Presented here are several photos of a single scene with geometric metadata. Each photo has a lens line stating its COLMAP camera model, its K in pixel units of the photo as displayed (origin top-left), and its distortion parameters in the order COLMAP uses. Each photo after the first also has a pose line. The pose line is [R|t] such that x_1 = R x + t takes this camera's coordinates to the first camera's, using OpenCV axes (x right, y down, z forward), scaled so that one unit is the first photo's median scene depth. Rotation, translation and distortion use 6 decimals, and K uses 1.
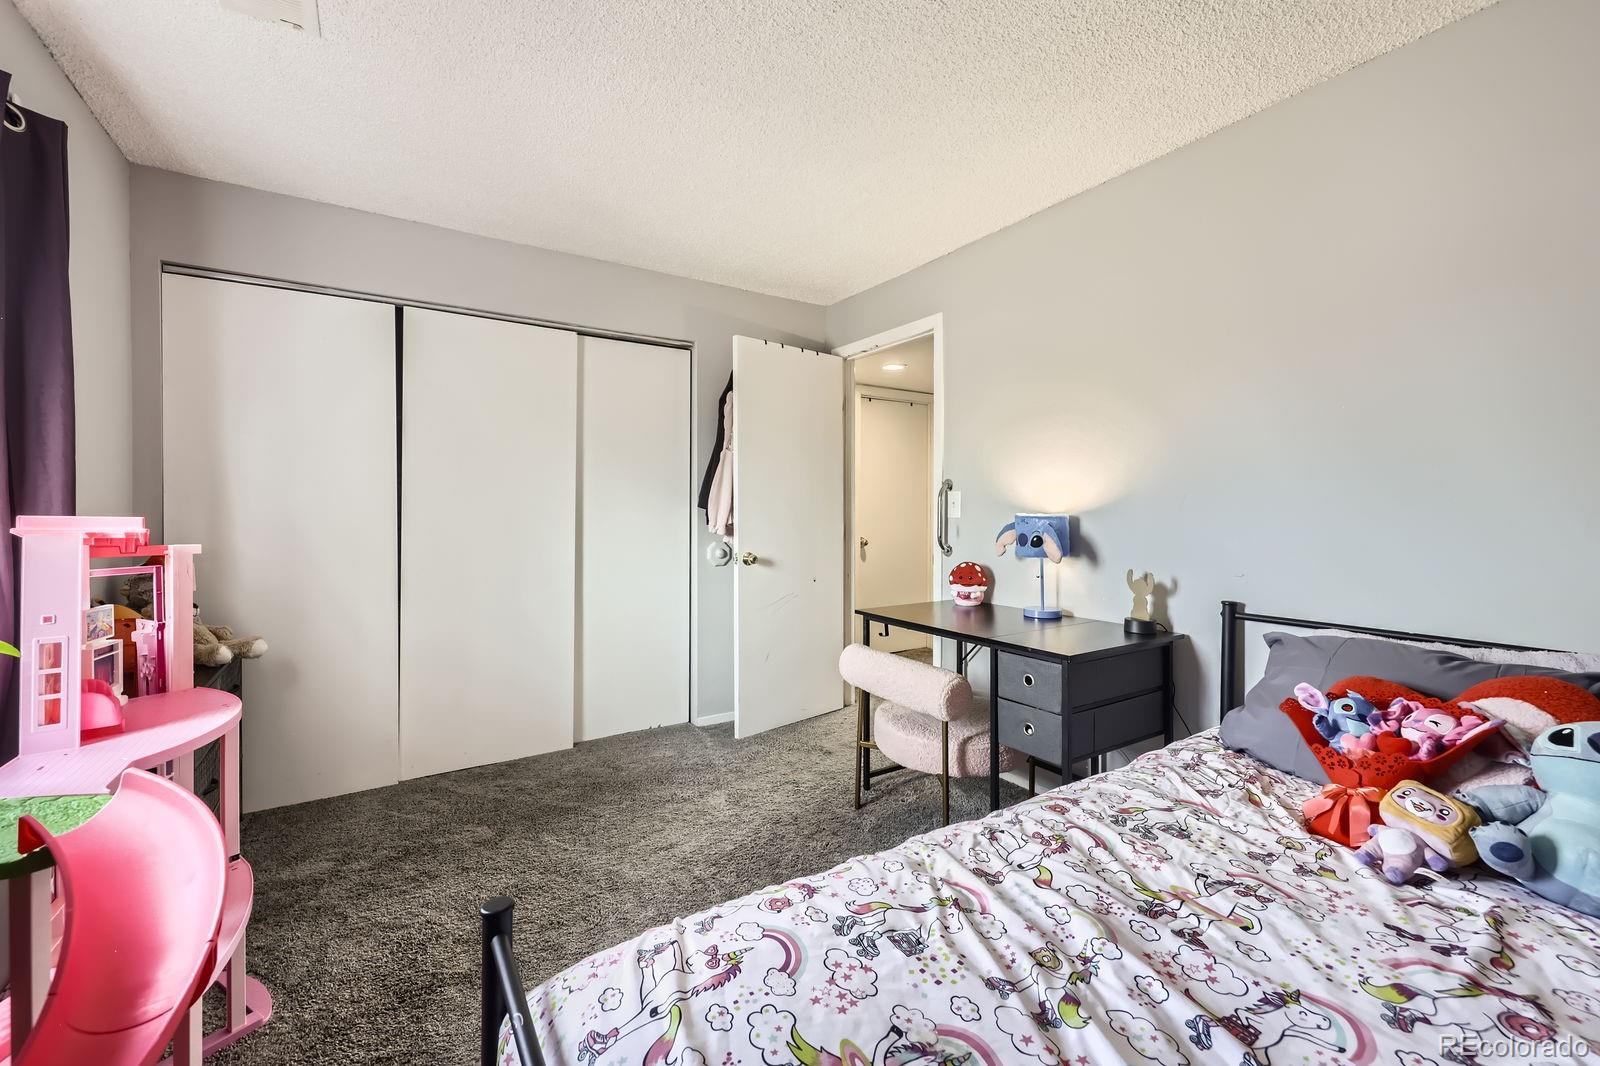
lens RADIAL K [[638.7, 0, 794.9], [0, 638.7, 518.7], [0, 0, 1]] dist [0.000877, 0.000024]
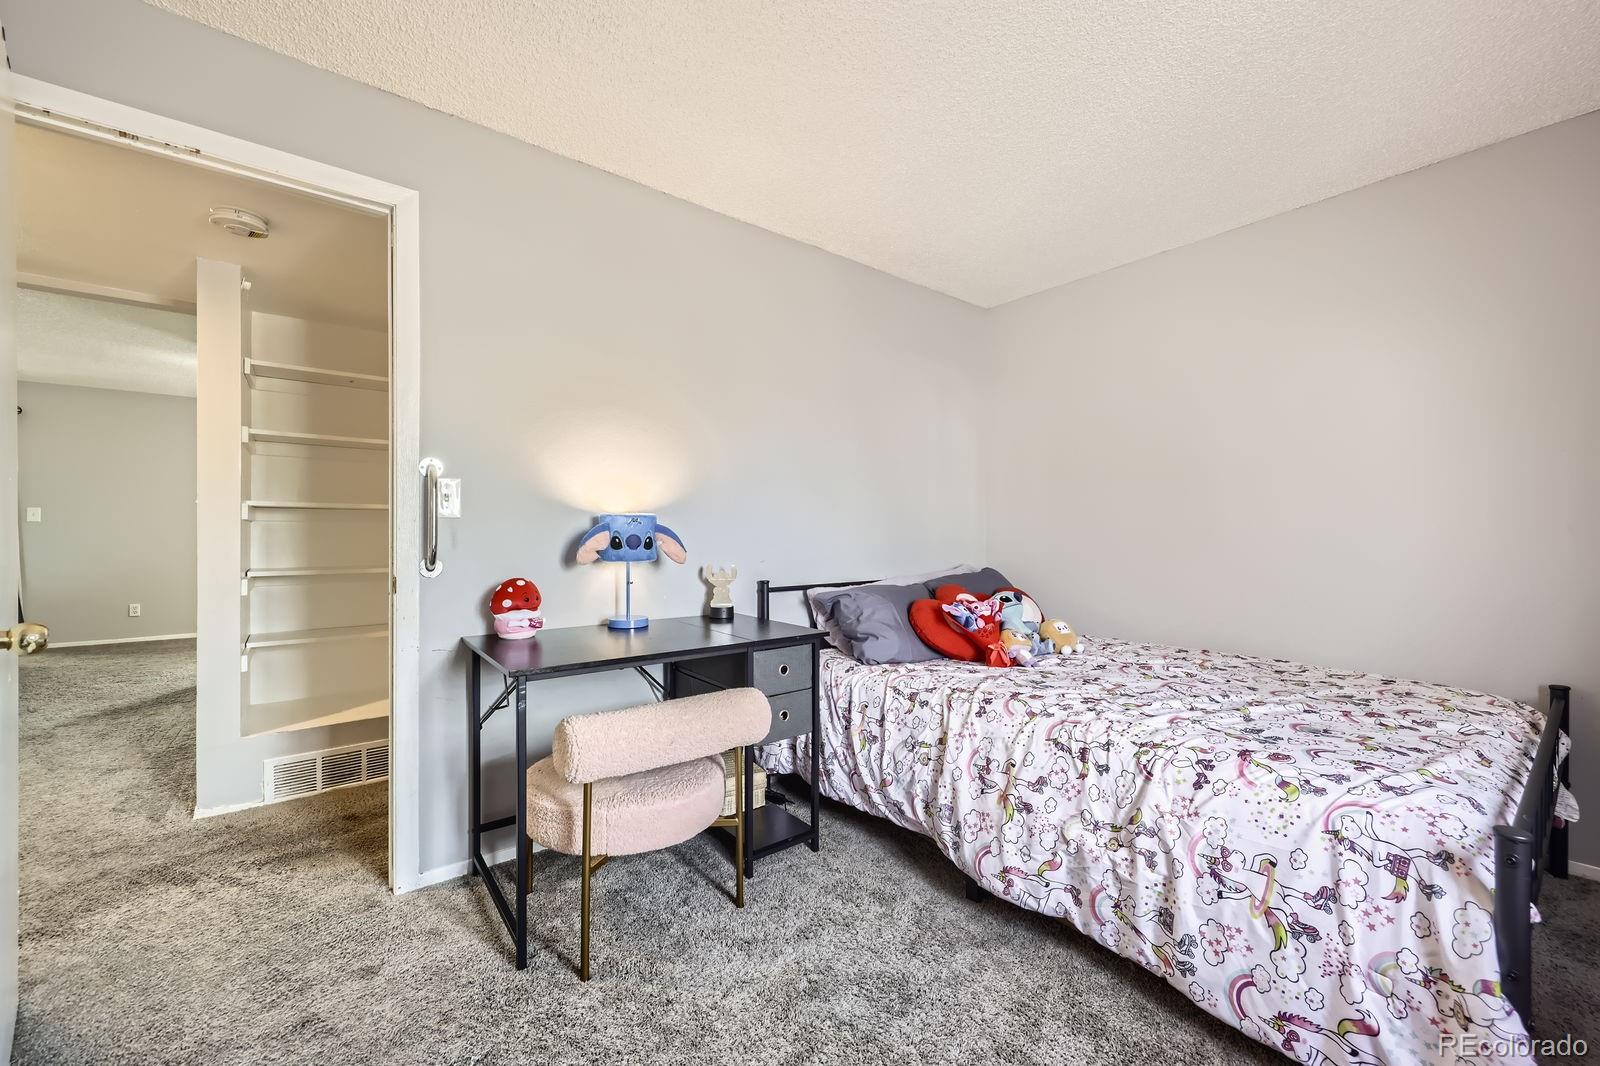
lens RADIAL K [[638.7, 0, 795.3], [0, 638.7, 530.9], [0, 0, 1]] dist [0.000877, 0.000024]
pose [[-0.096937, -0.004537, 0.995280, -0.674250], [0.010352, 0.999931, 0.005566, 0.018324], [-0.995237, 0.010842, -0.096884, 1.078635]]
